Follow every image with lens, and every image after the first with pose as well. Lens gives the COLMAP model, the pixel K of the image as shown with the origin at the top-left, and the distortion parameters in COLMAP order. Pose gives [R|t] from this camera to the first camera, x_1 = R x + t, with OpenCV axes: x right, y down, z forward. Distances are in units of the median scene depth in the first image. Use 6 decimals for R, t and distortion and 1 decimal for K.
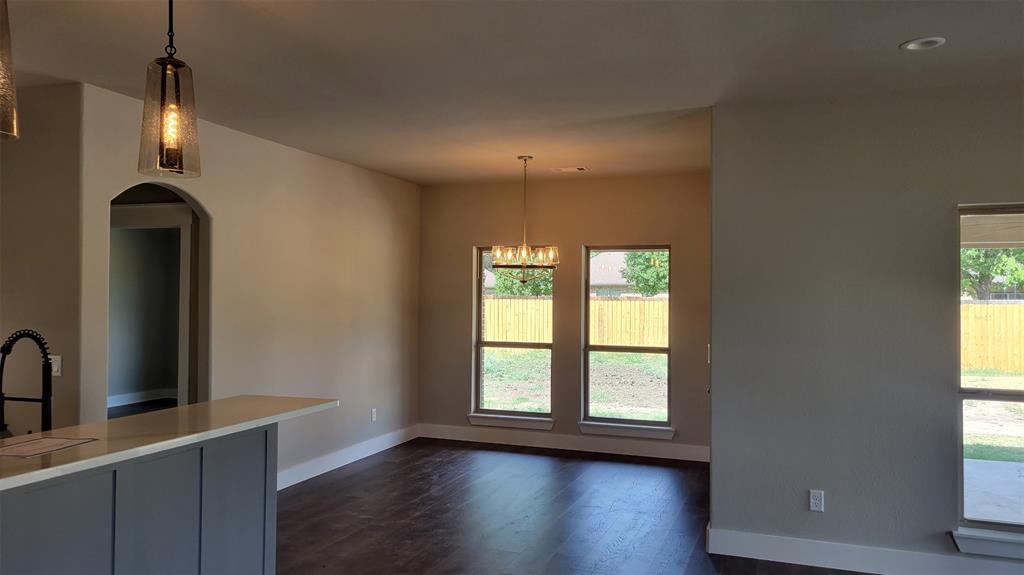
lens RADIAL K [[773.2, 0, 505.5], [0, 773.2, 284.1], [0, 0, 1]] dist [0.043546, -0.014369]
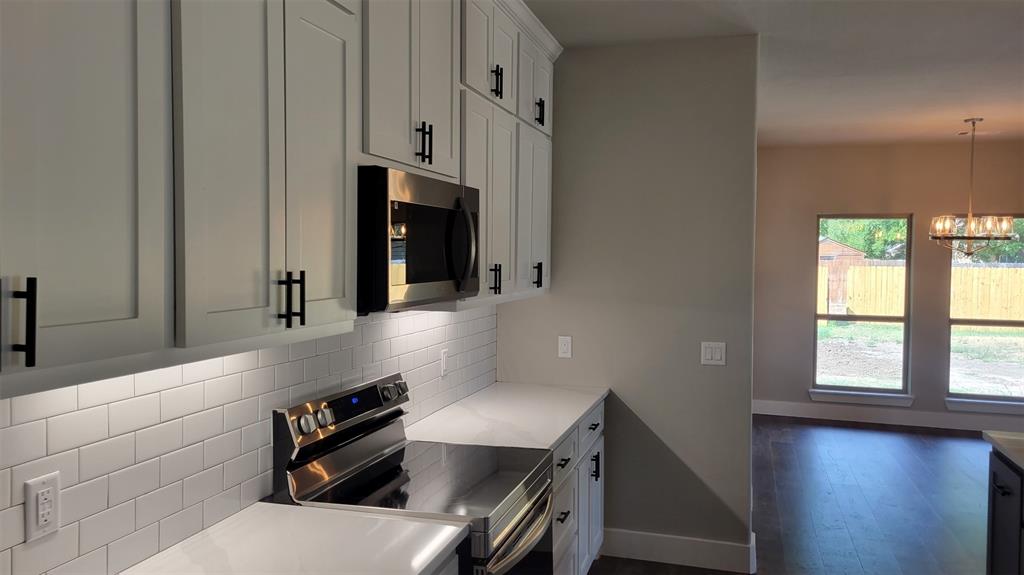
lens RADIAL K [[773.2, 0, 493.7], [0, 773.2, 277.7], [0, 0, 1]] dist [0.043546, -0.014369]
pose [[0.998635, 0.003880, 0.052094, -0.493685], [-0.006544, 0.998674, 0.051061, -0.016395], [-0.051827, -0.051332, 0.997336, 0.071586]]
